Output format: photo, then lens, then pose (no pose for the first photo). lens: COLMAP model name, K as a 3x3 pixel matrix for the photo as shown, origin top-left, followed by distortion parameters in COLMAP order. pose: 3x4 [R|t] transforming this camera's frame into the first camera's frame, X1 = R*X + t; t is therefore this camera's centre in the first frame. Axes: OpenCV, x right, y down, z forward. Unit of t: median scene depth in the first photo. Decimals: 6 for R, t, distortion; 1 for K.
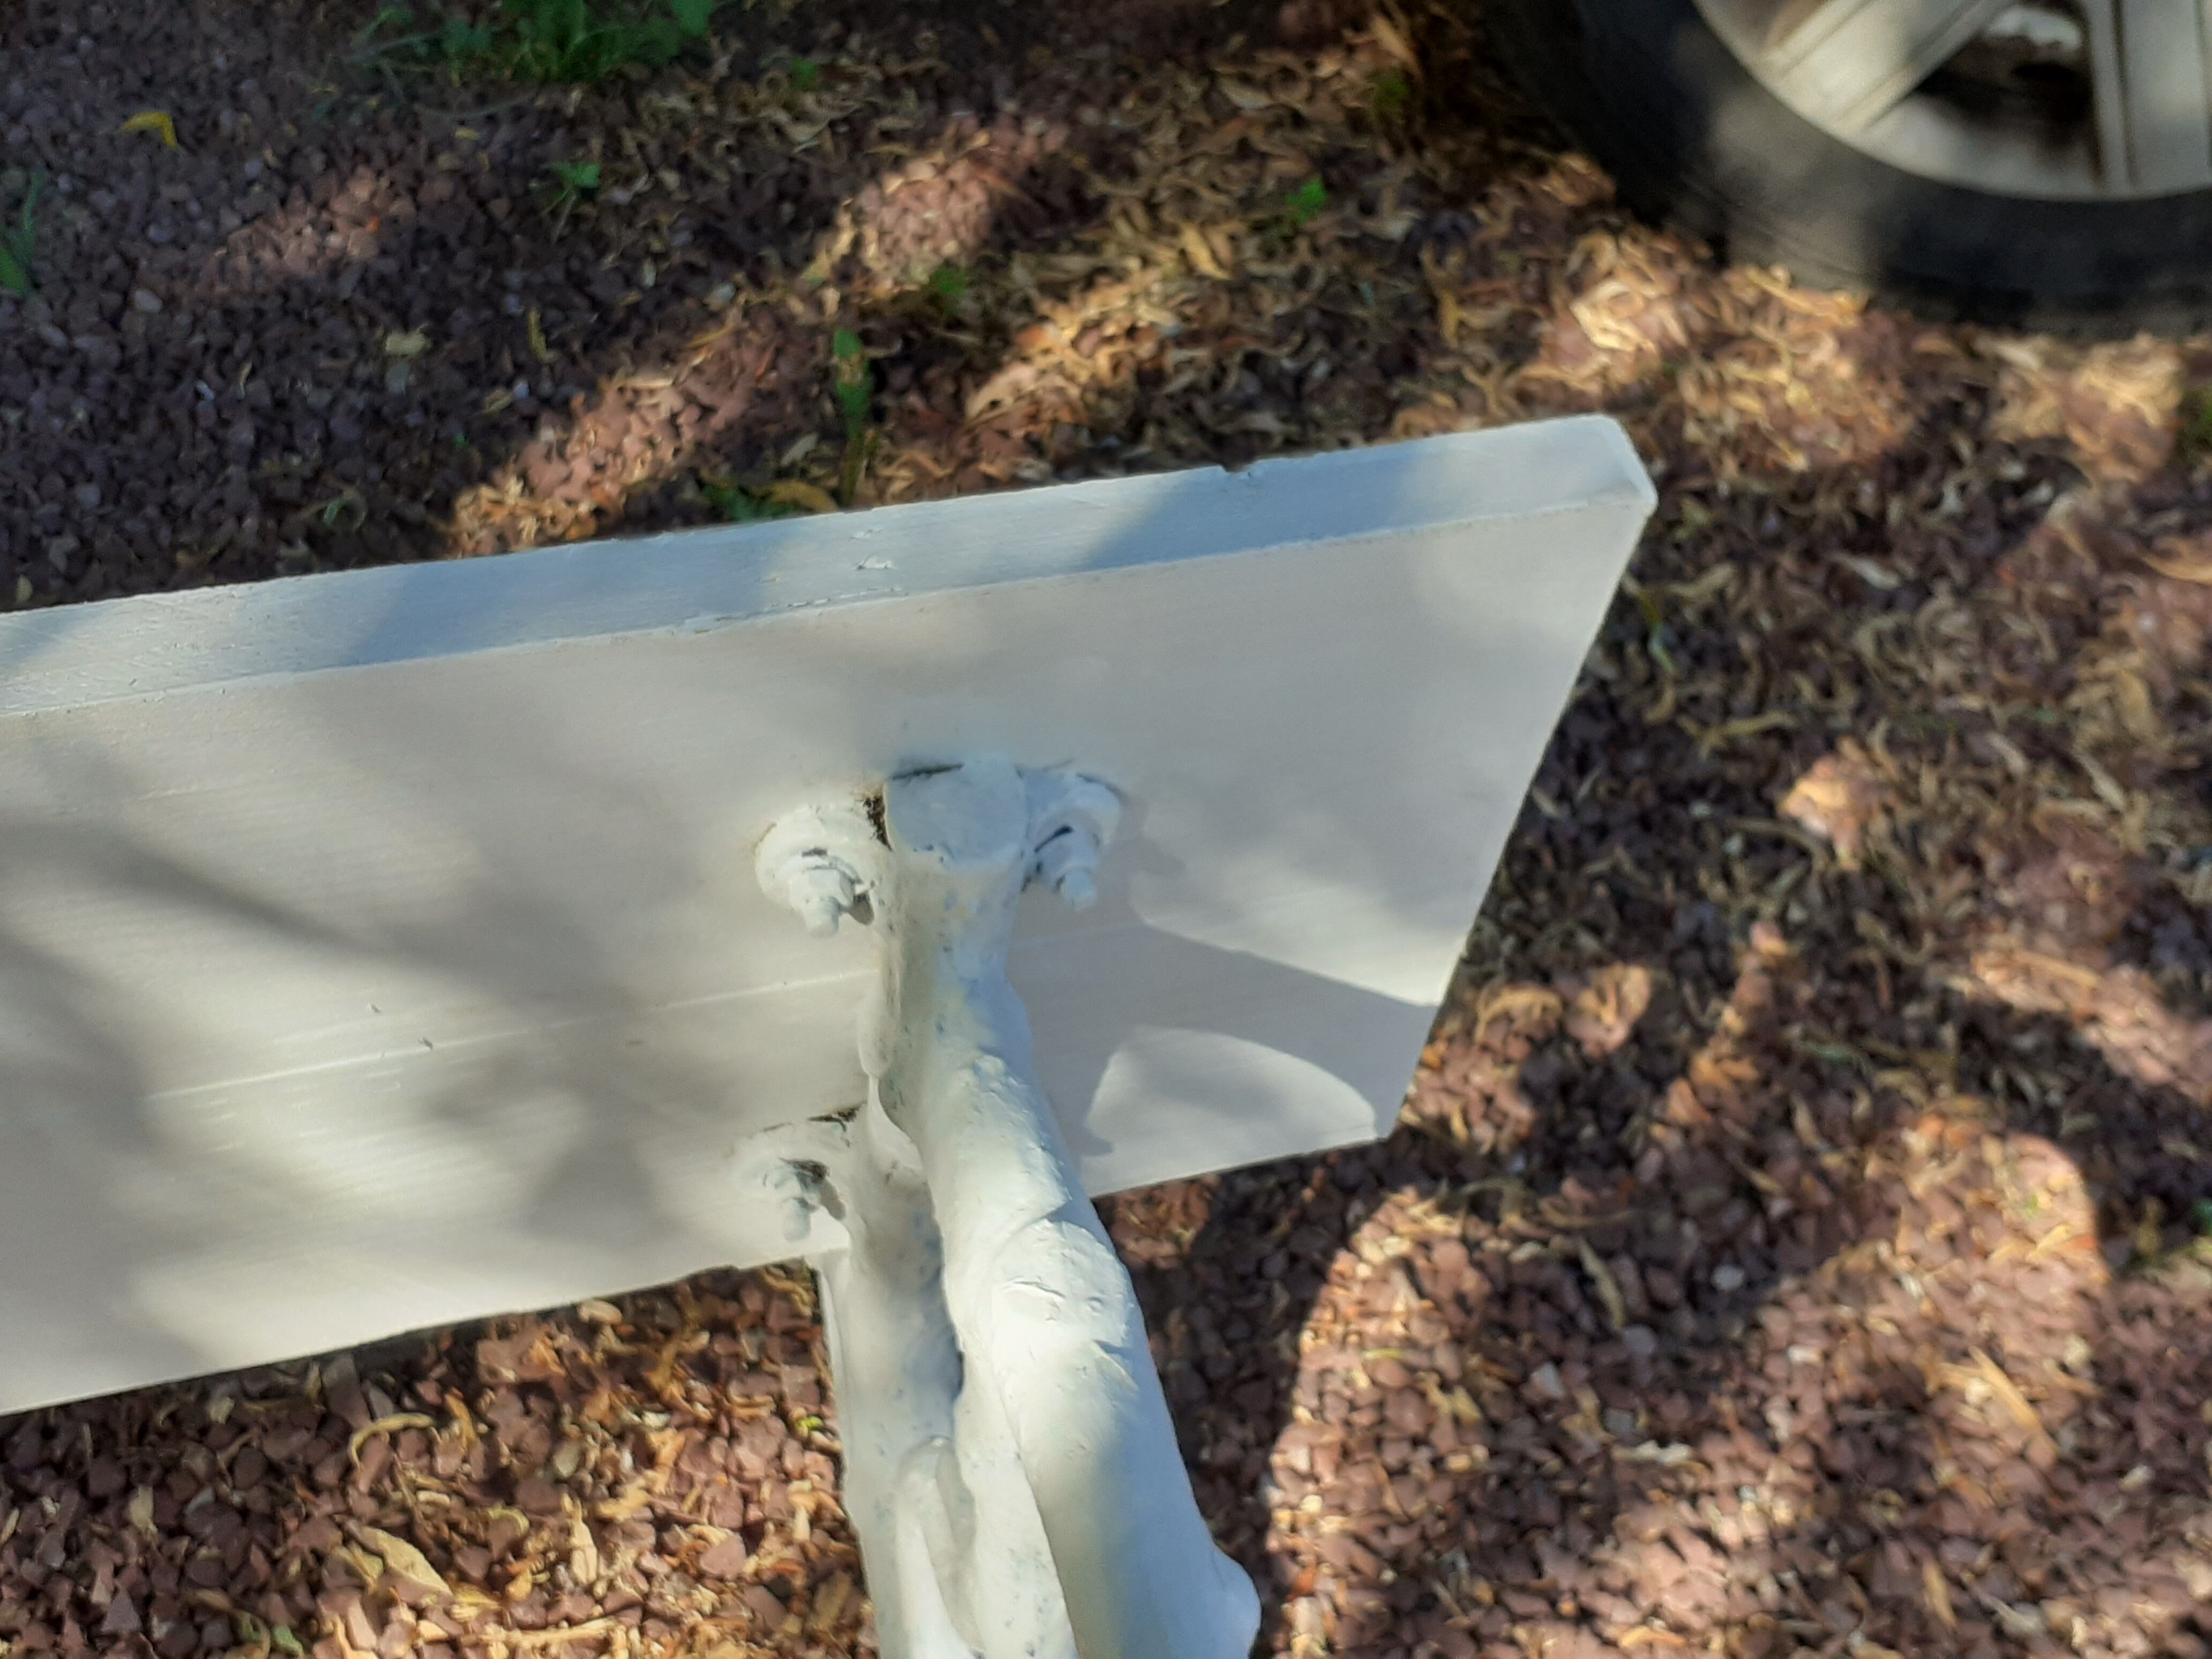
lens RADIAL K [[2579.3, 0, 1057.1], [0, 2579.3, 837.5], [0, 0, 1]] dist [0.239537, -0.724684]
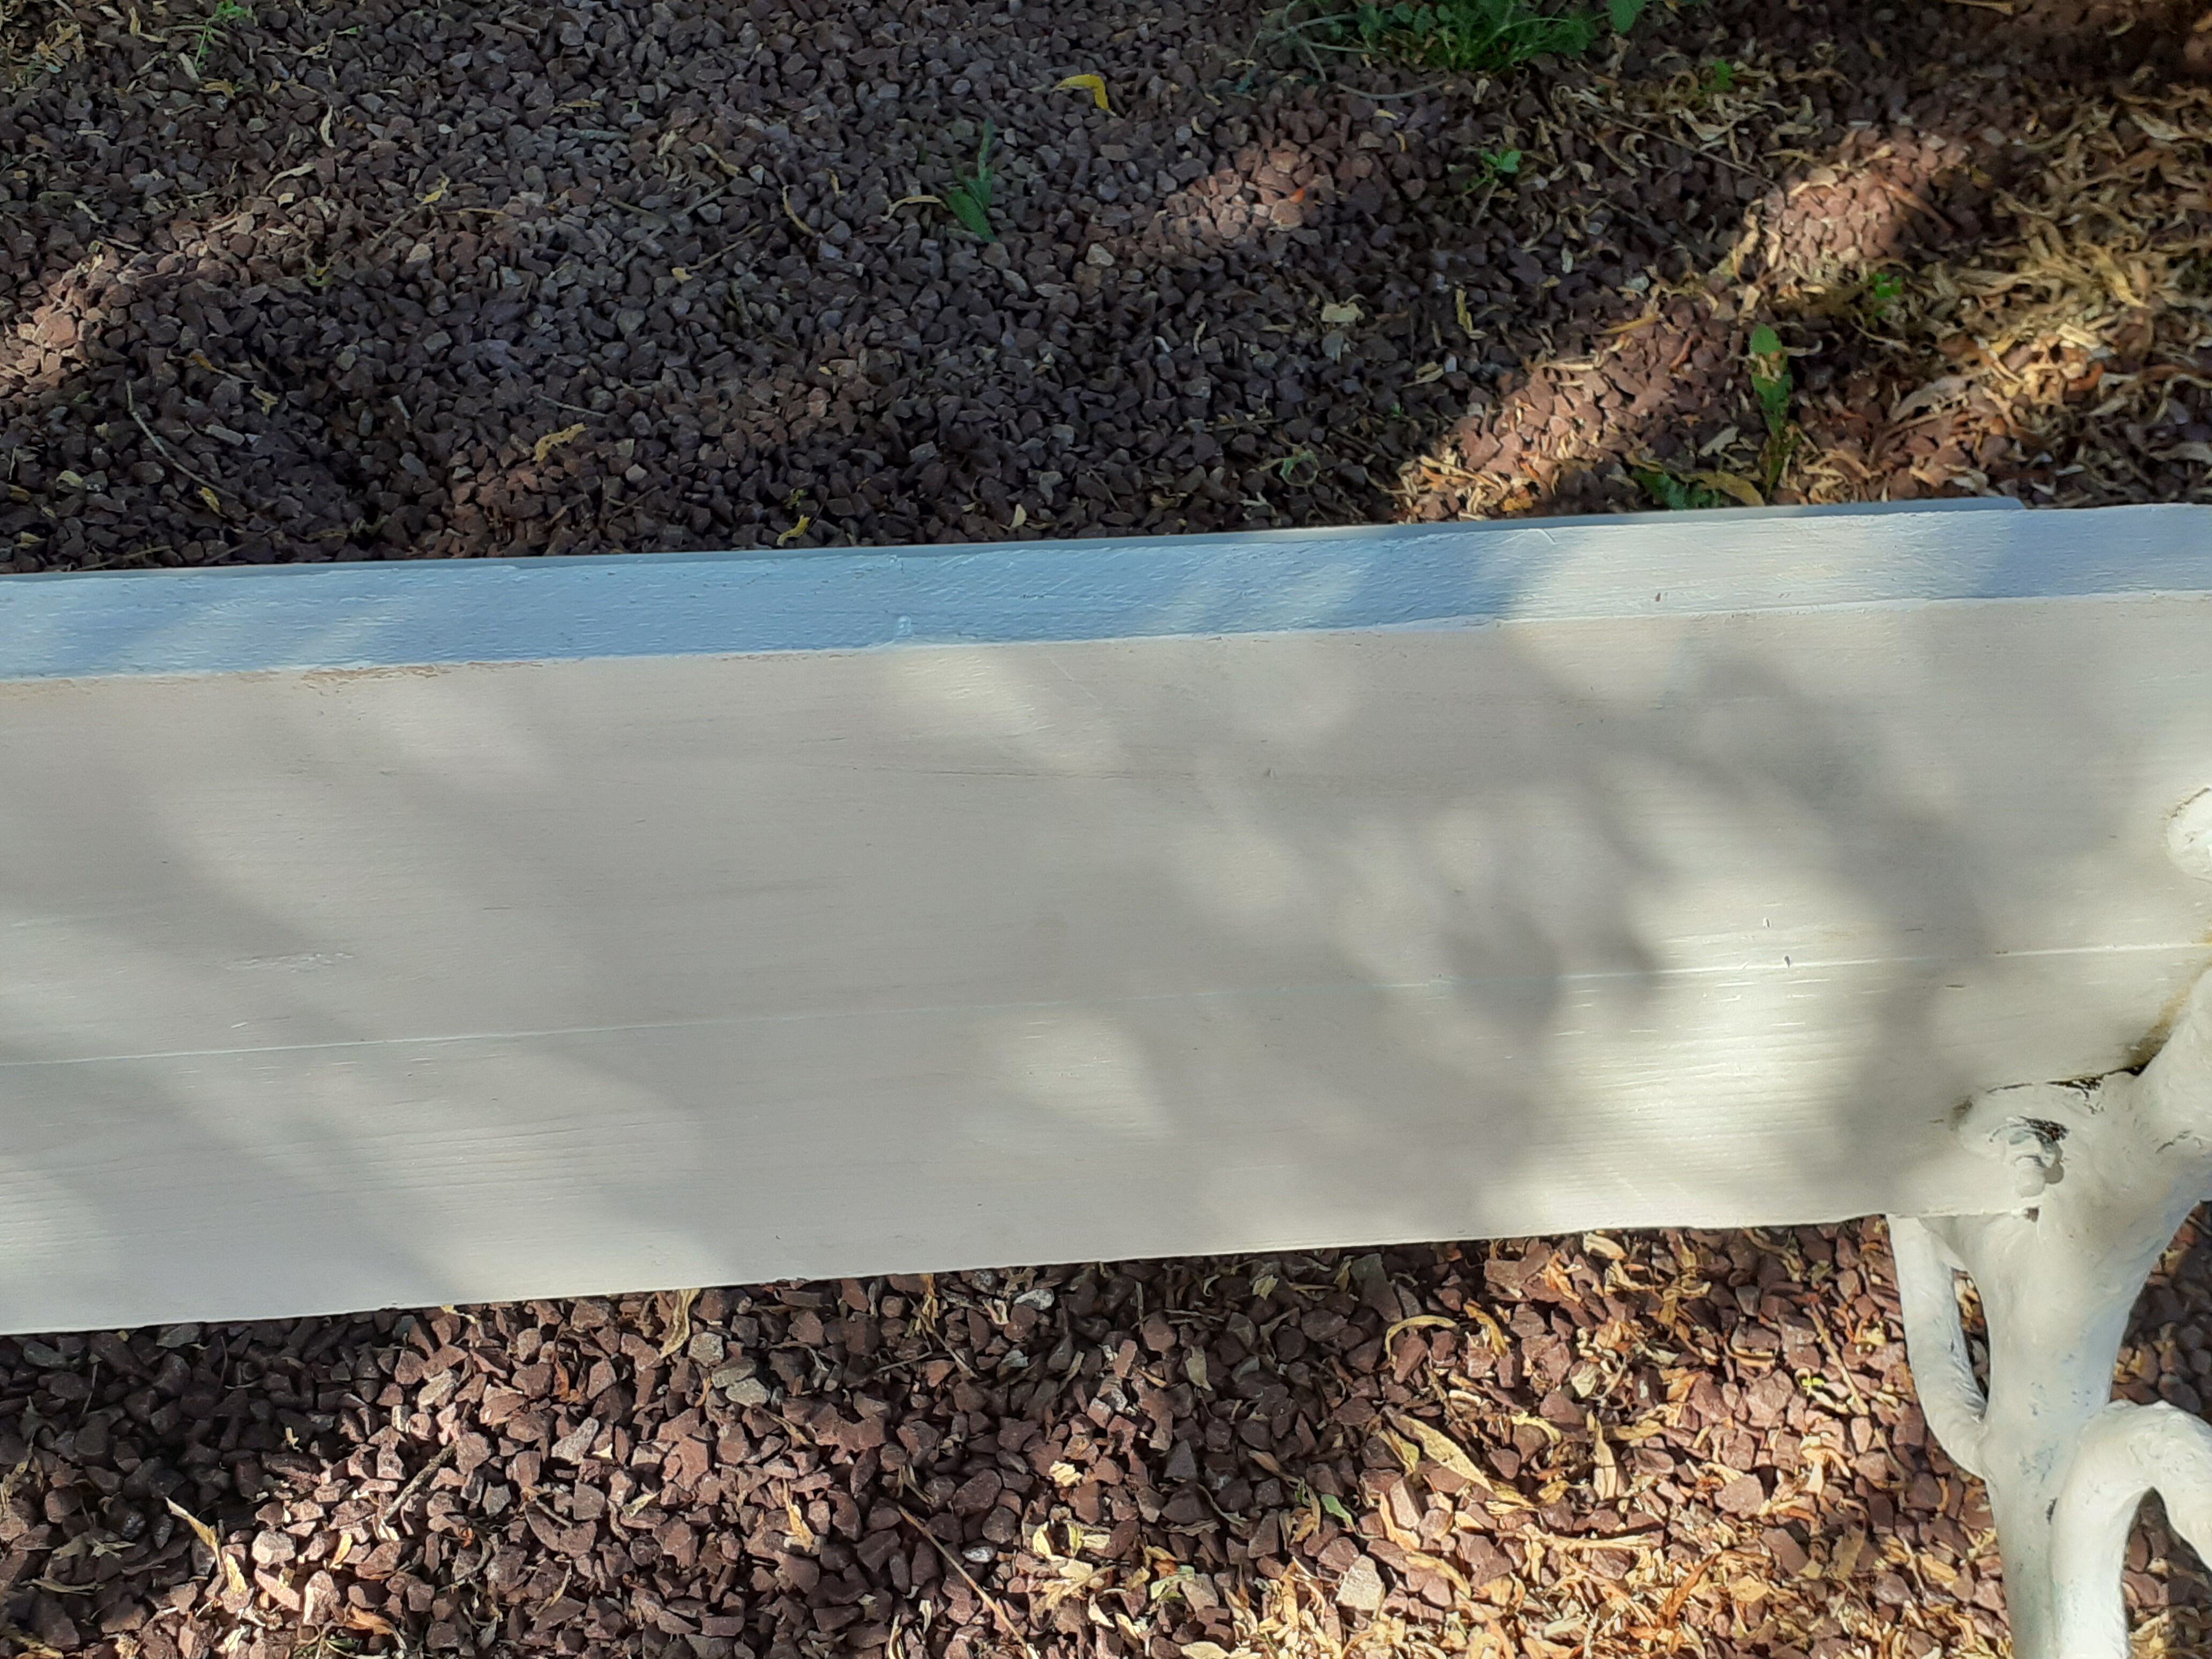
lens RADIAL K [[2579.3, 0, 1057.1], [0, 2579.3, 837.5], [0, 0, 1]] dist [0.239537, -0.724684]
pose [[0.984648, 0.109536, -0.135907, -0.195681], [-0.108936, 0.993978, 0.011866, 0.021267], [0.136388, 0.003121, 0.990651, -0.053394]]
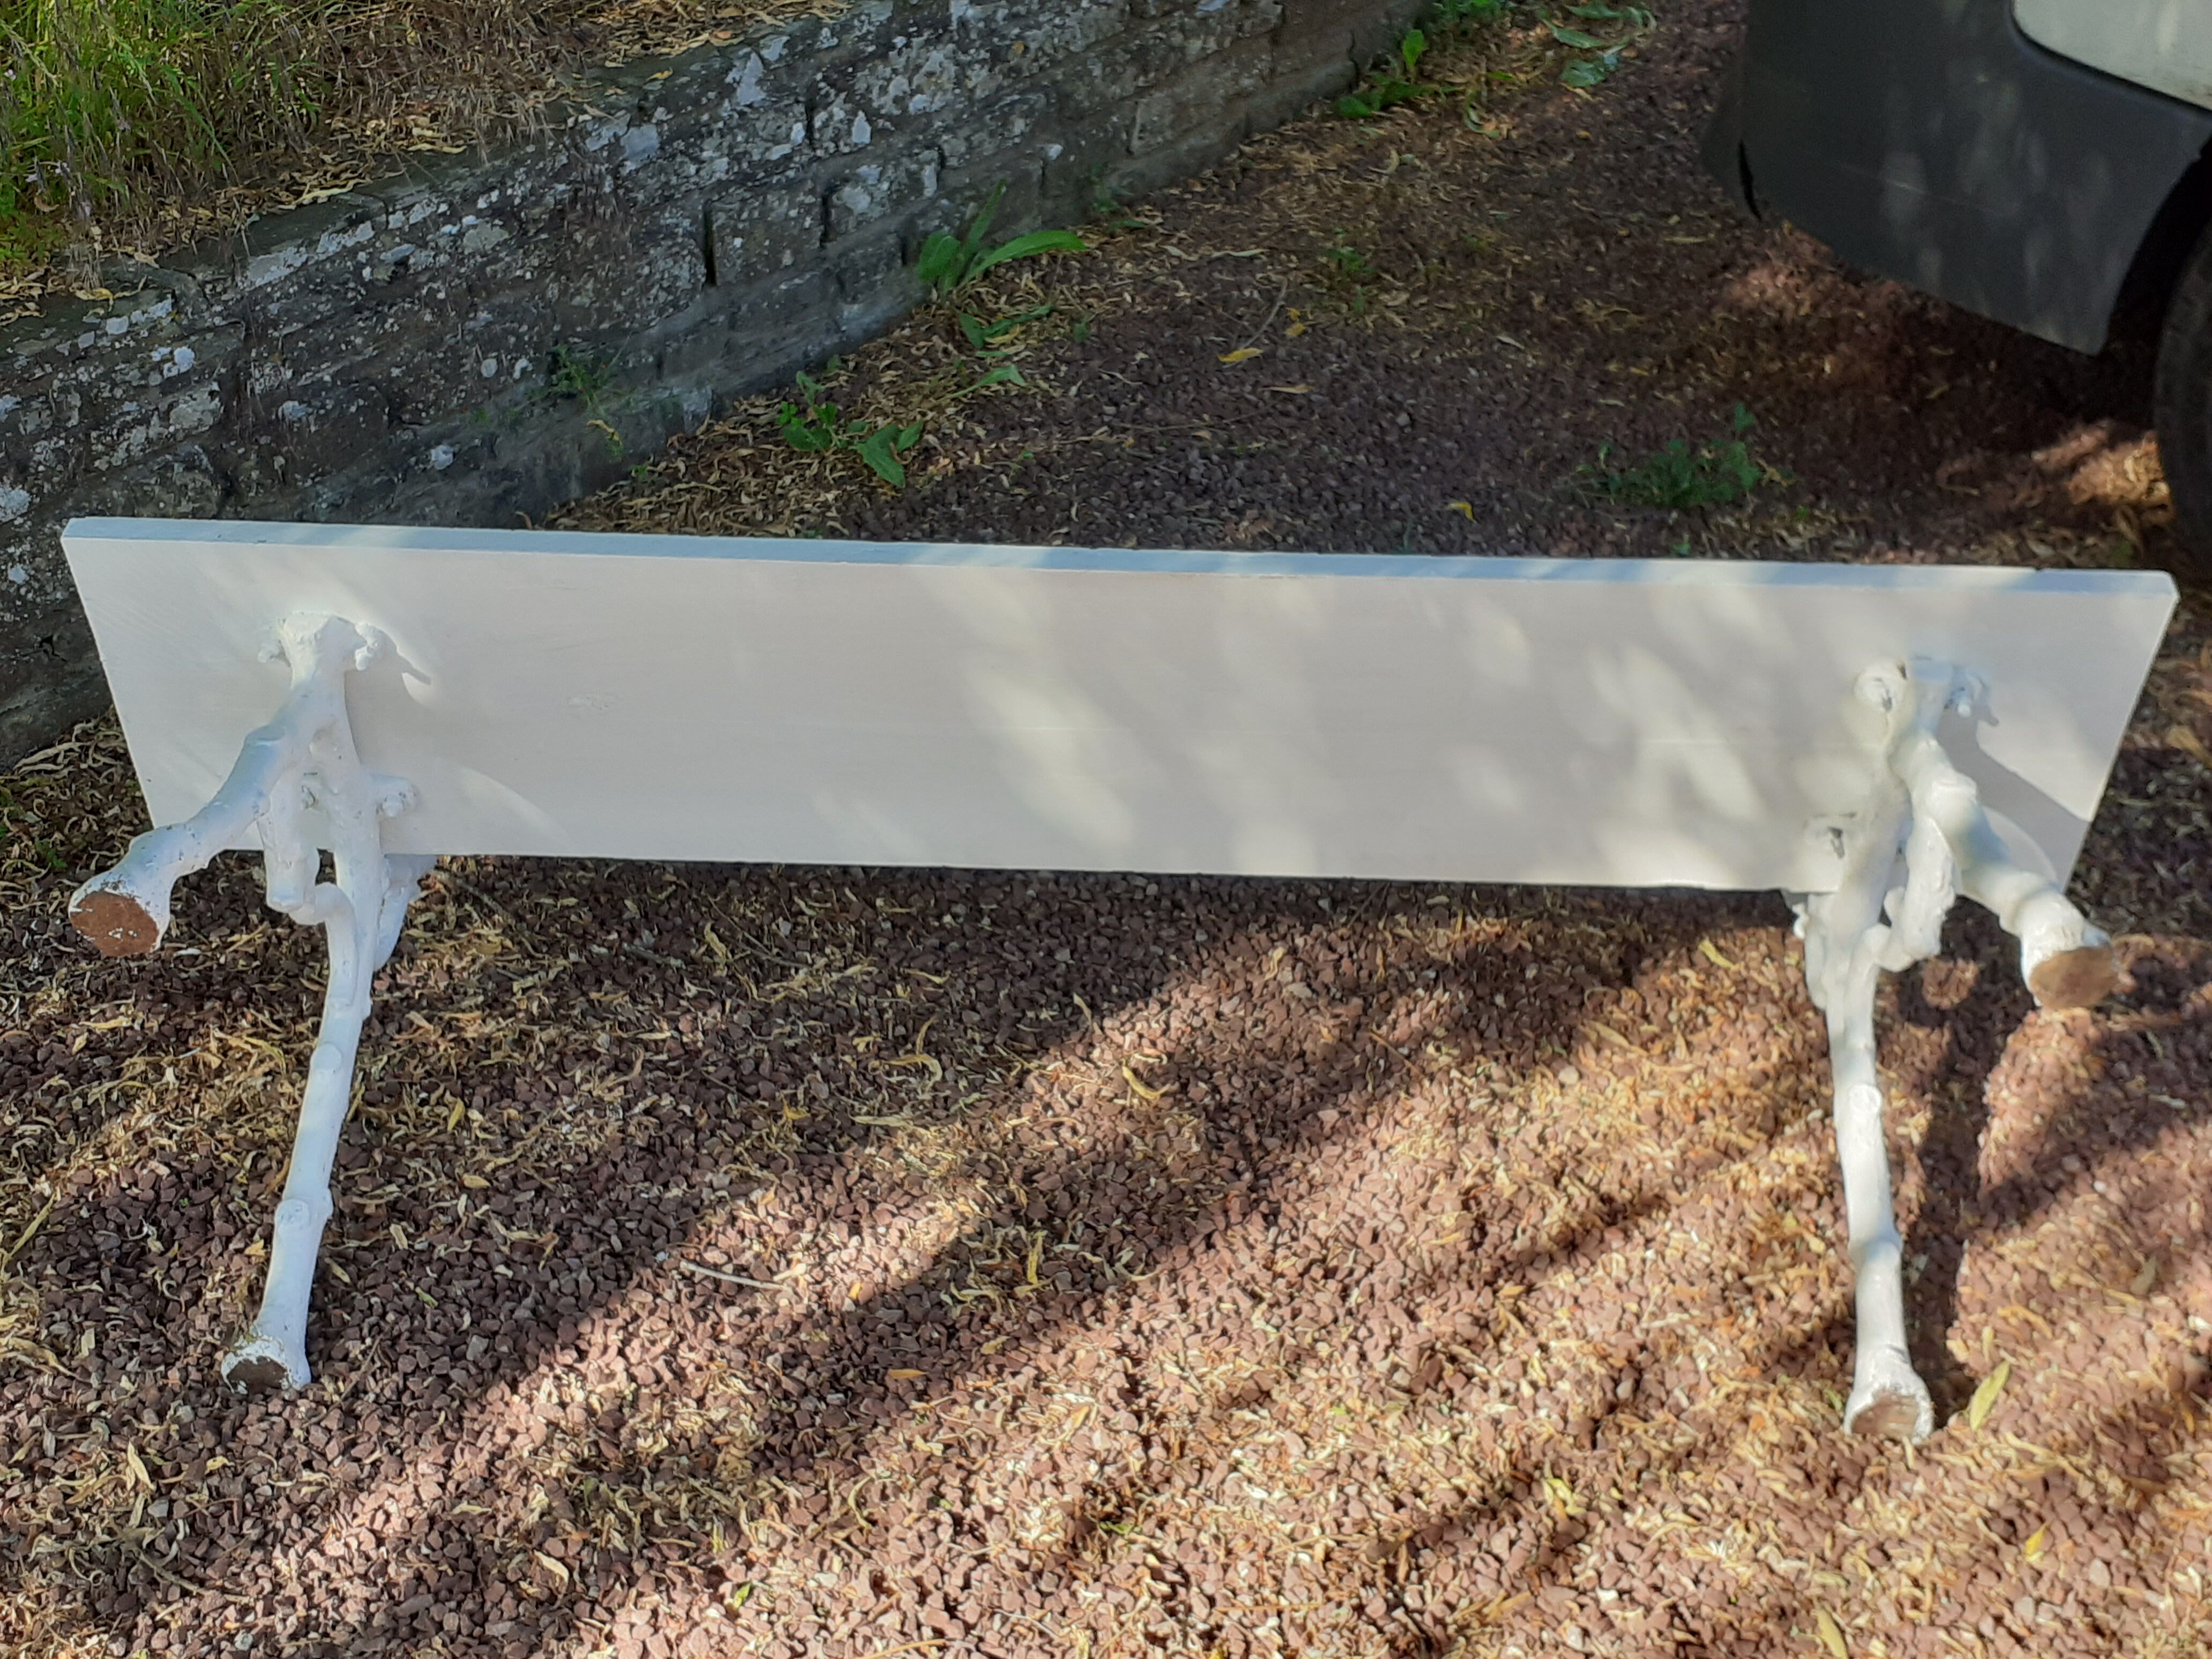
lens RADIAL K [[2579.3, 0, 1057.1], [0, 2579.3, 837.5], [0, 0, 1]] dist [0.239537, -0.724684]
pose [[0.954485, 0.134117, -0.266405, -0.079162], [-0.186047, 0.965850, -0.180332, 0.433527], [0.233122, 0.221688, 0.946841, -1.008587]]
